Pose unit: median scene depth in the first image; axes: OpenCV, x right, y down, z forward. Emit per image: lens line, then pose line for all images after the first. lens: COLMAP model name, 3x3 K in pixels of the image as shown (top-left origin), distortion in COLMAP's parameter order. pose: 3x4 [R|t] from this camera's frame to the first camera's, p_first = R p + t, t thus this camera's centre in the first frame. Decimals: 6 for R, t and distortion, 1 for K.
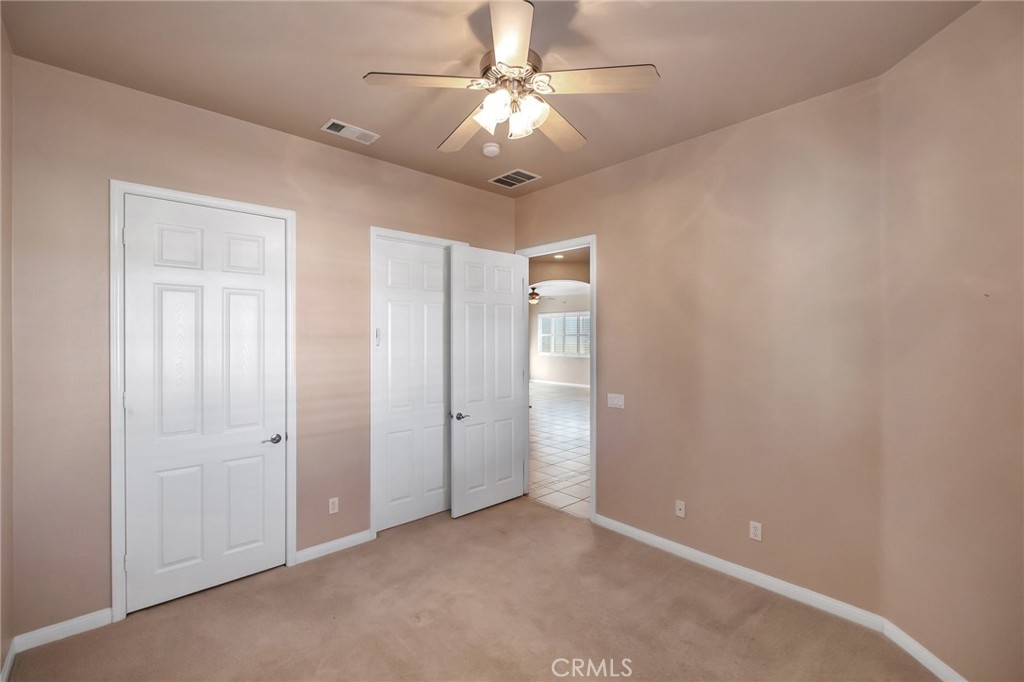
lens RADIAL K [[451.0, 0, 505.2], [0, 451.0, 341.8], [0, 0, 1]] dist [0.001011, -0.000312]
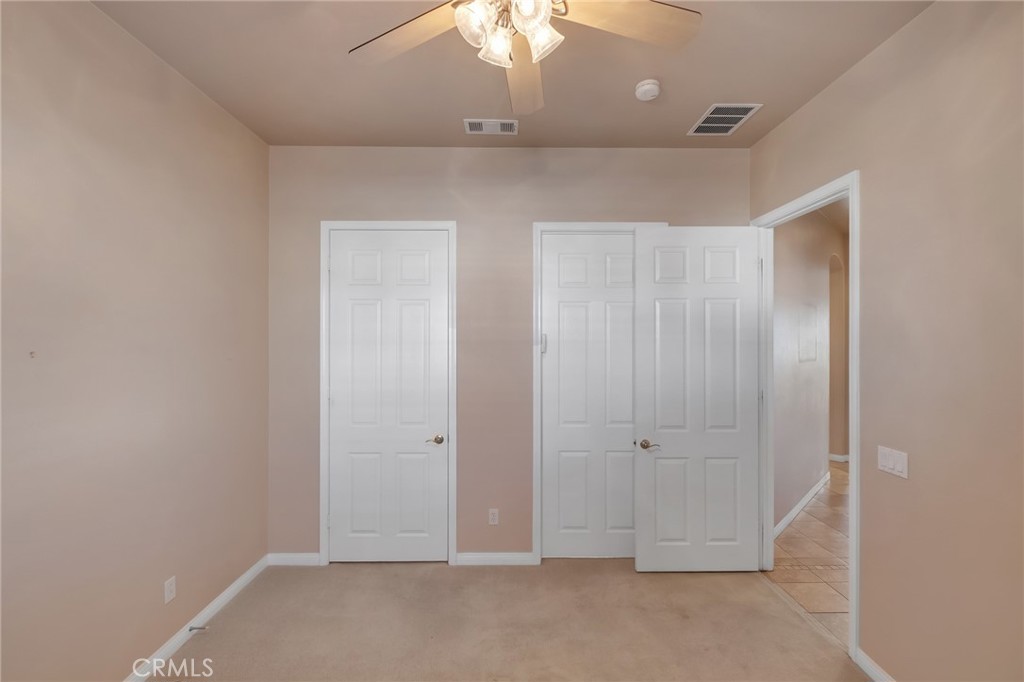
lens RADIAL K [[451.0, 0, 505.2], [0, 451.0, 341.8], [0, 0, 1]] dist [0.001011, -0.000312]
pose [[0.742119, 0.003576, -0.670259, 0.274776], [-0.008000, 0.999962, -0.003523, -0.009577], [0.670221, 0.007977, 0.742119, 0.282402]]
